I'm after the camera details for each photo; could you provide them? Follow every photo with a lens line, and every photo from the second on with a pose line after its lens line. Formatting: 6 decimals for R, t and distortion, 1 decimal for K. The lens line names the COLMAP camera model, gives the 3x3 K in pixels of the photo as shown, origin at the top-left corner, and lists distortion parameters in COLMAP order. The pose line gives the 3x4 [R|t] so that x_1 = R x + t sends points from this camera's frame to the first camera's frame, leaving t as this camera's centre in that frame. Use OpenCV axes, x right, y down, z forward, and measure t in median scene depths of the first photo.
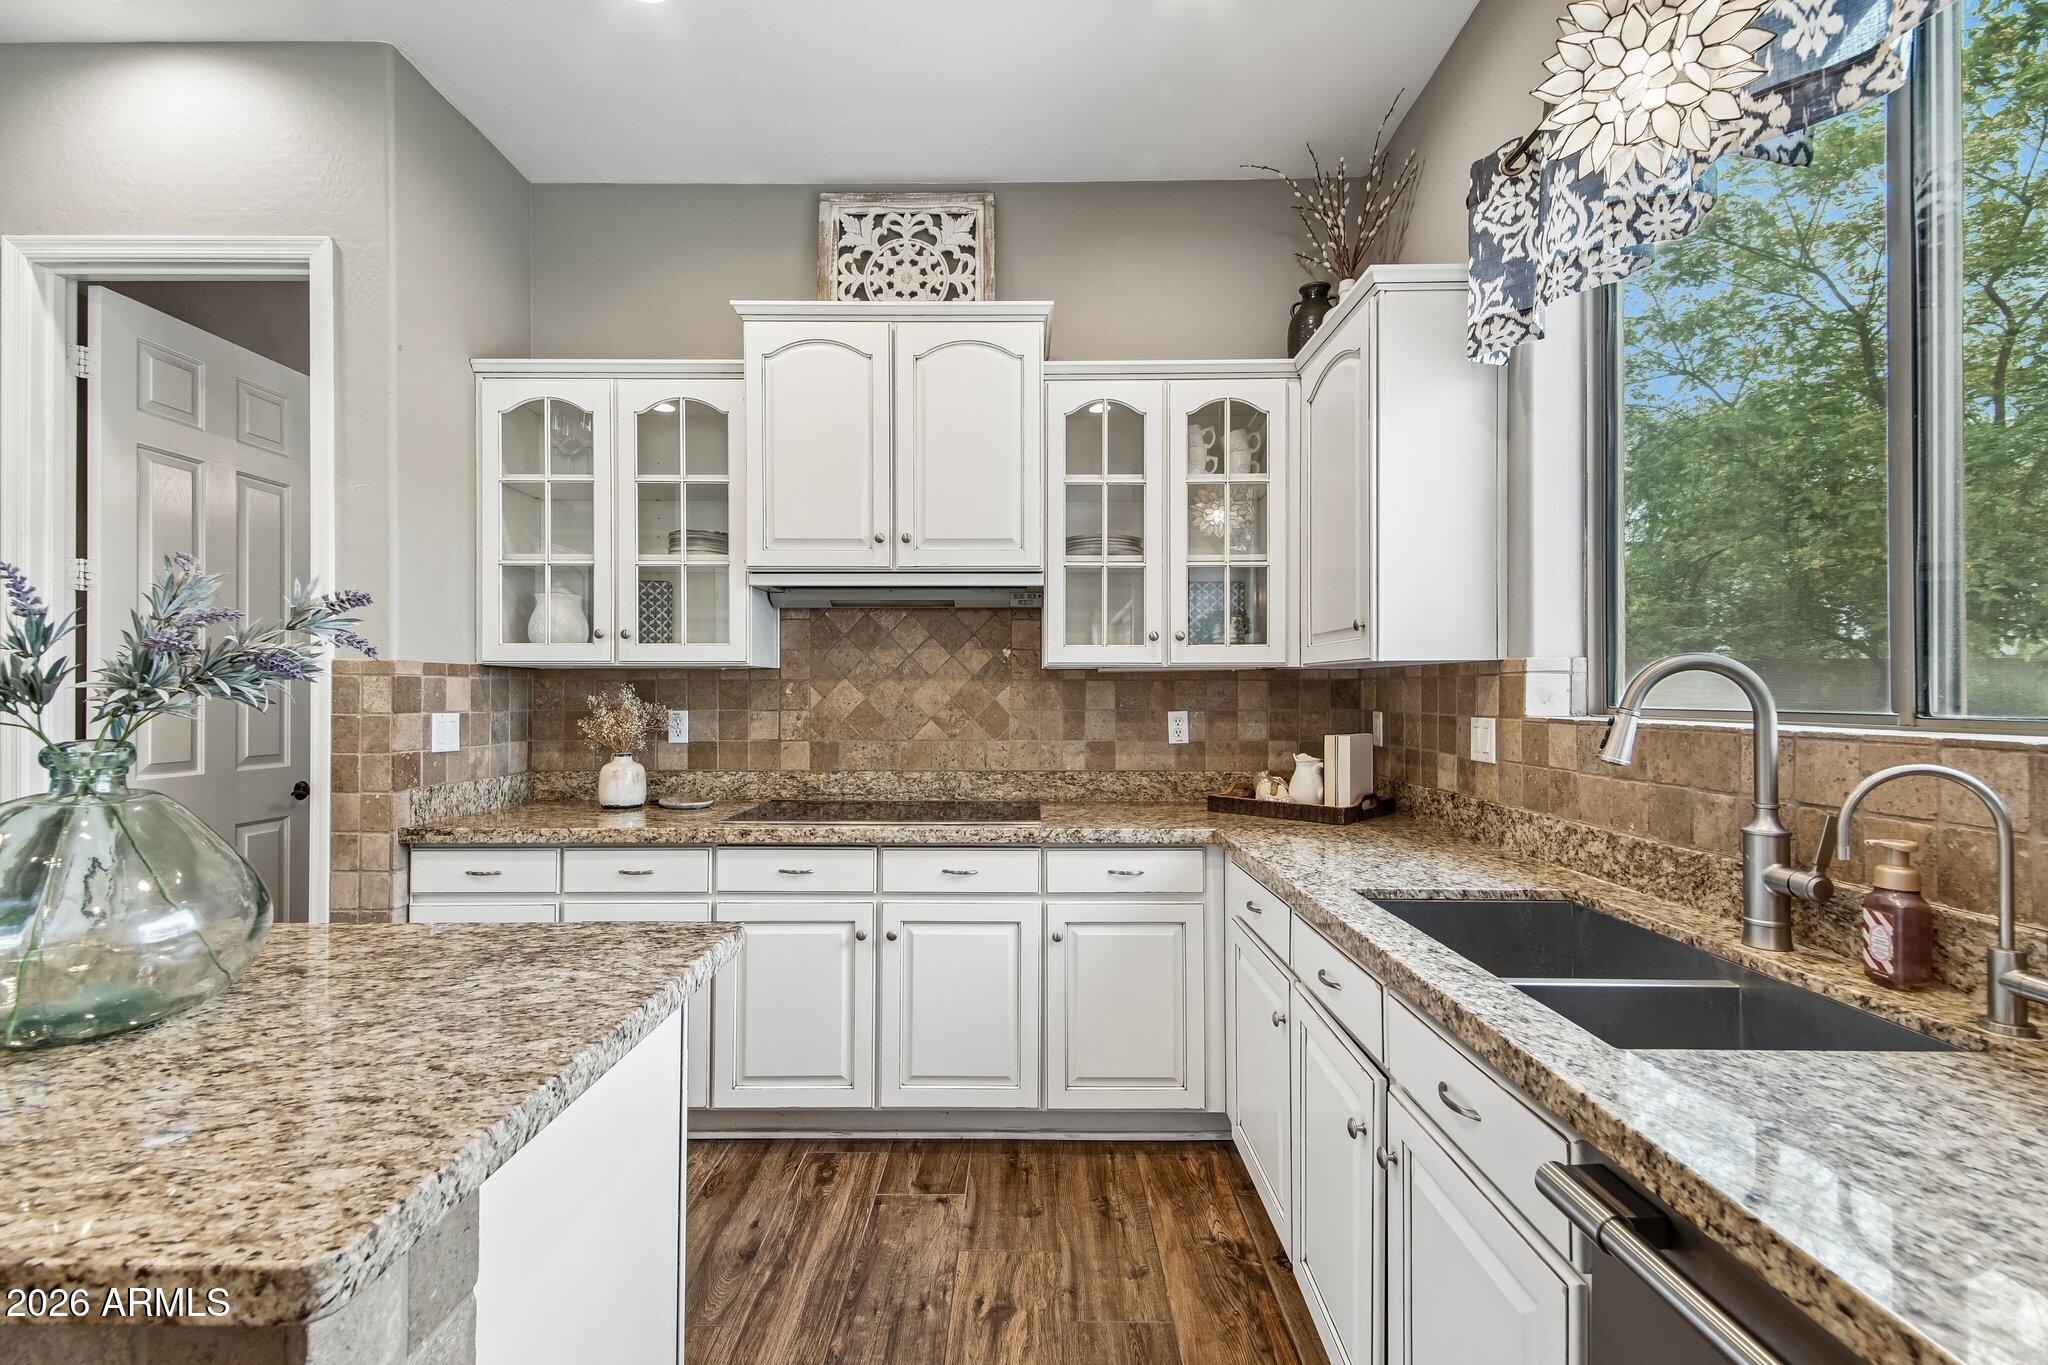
lens RADIAL K [[900.5, 0, 1027.9], [0, 900.5, 690.8], [0, 0, 1]] dist [0.010925, -0.000689]
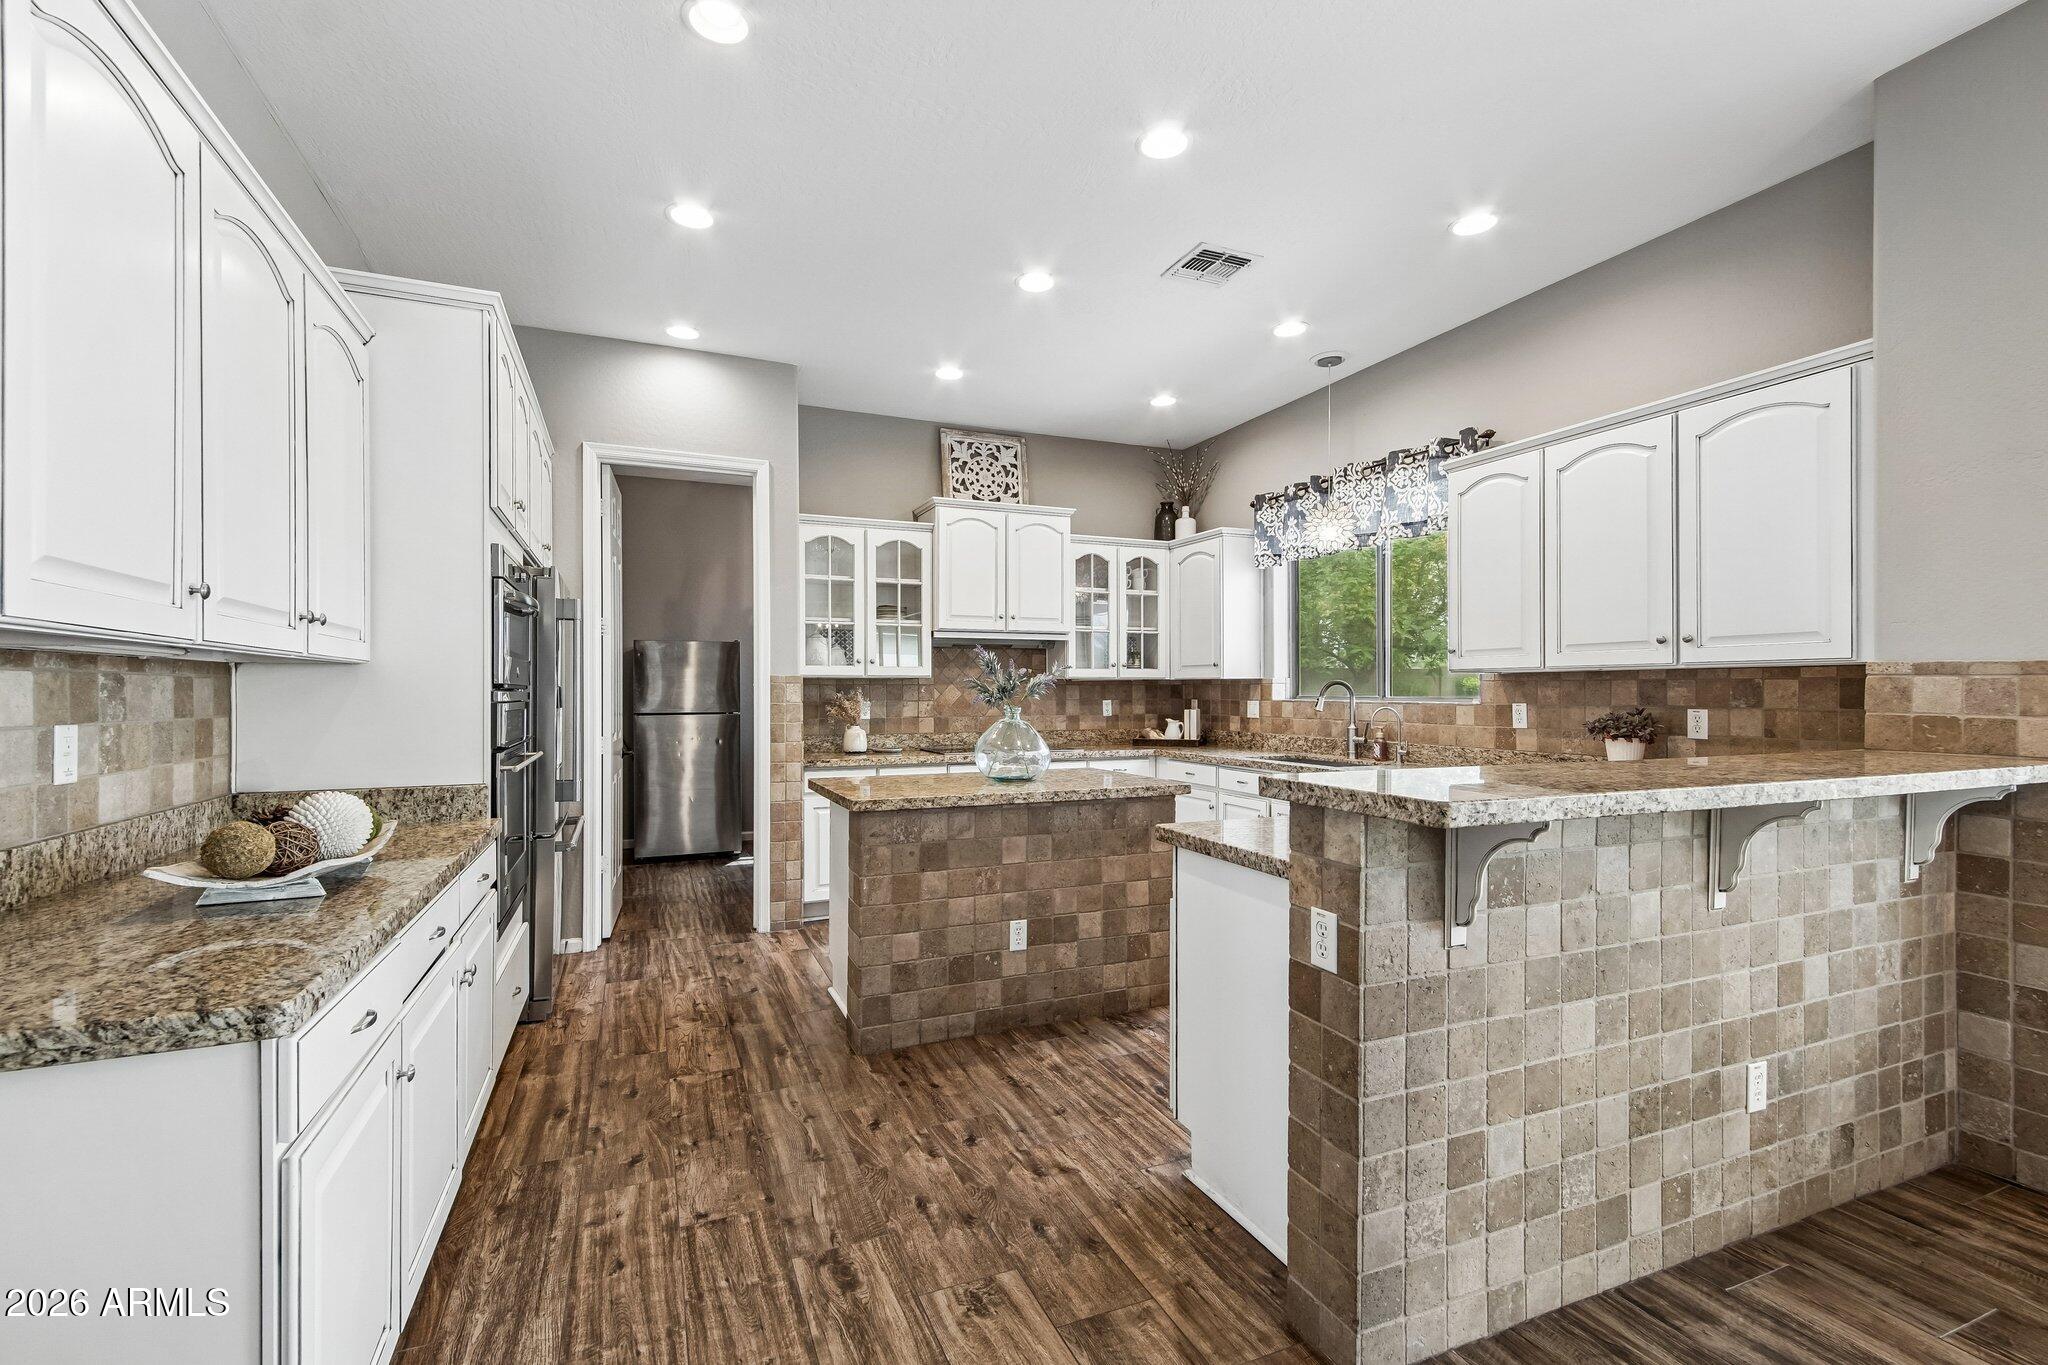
lens RADIAL K [[900.5, 0, 1027.9], [0, 900.5, 690.8], [0, 0, 1]] dist [0.010925, -0.000689]
pose [[0.915606, -0.002071, 0.402070, -0.907540], [0.001331, 0.999997, 0.002120, -0.003436], [-0.402074, -0.001406, 0.915606, -0.887135]]
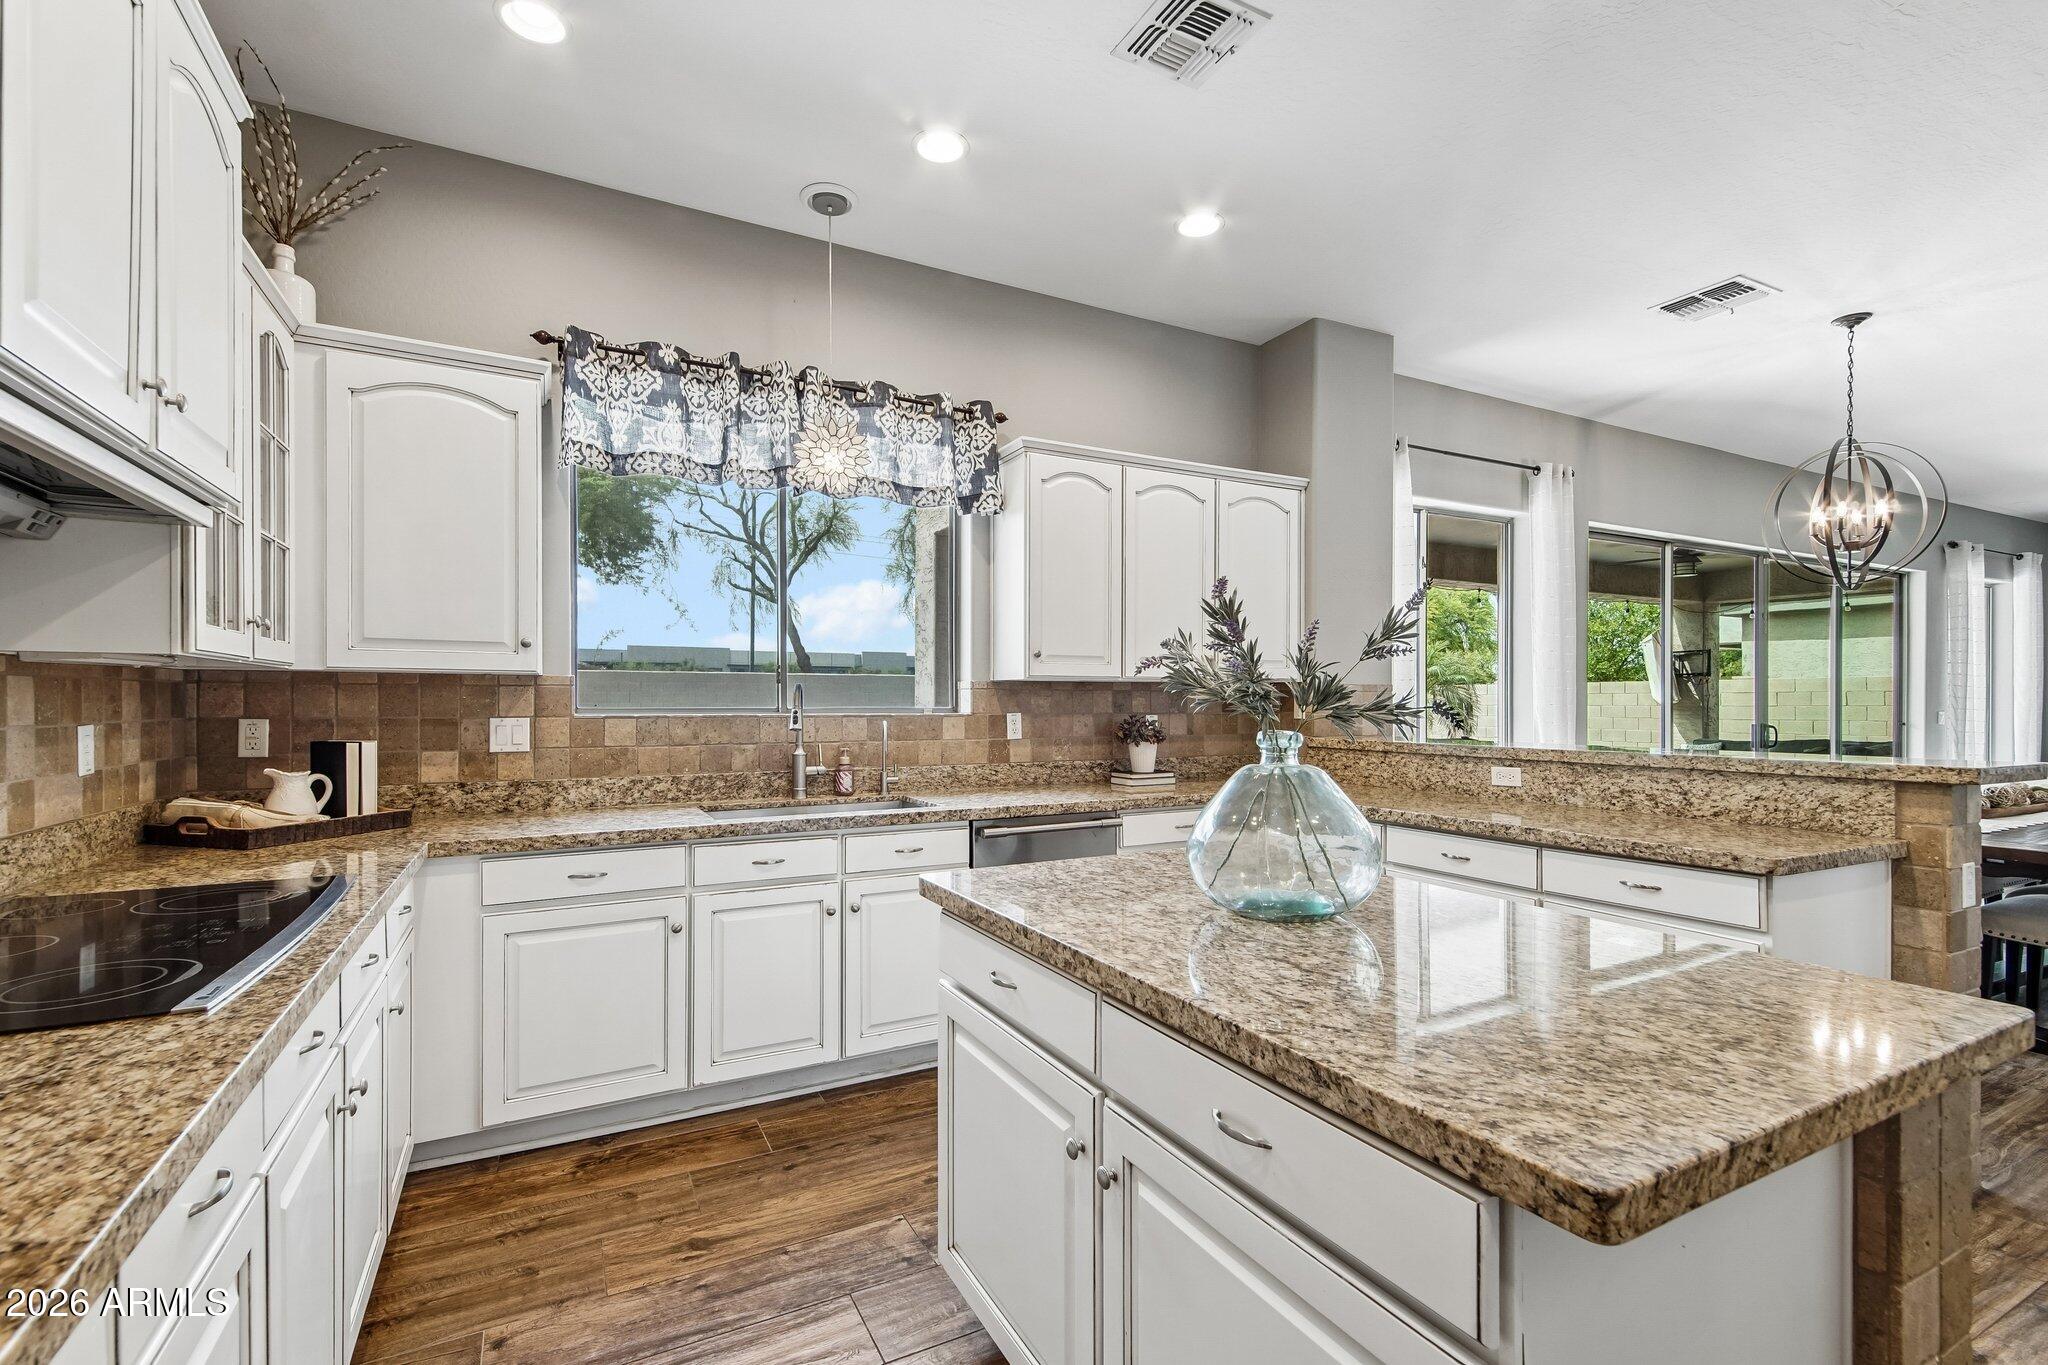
lens RADIAL K [[961.9, 0, 1014.7], [0, 961.9, 688.9], [0, 0, 1]] dist [0.111091, -0.000180]
pose [[-0.467463, 0.011244, 0.883941, -0.902041], [-0.002906, 0.999894, -0.014256, 0.005115], [-0.884008, -0.009233, -0.467380, 0.838850]]
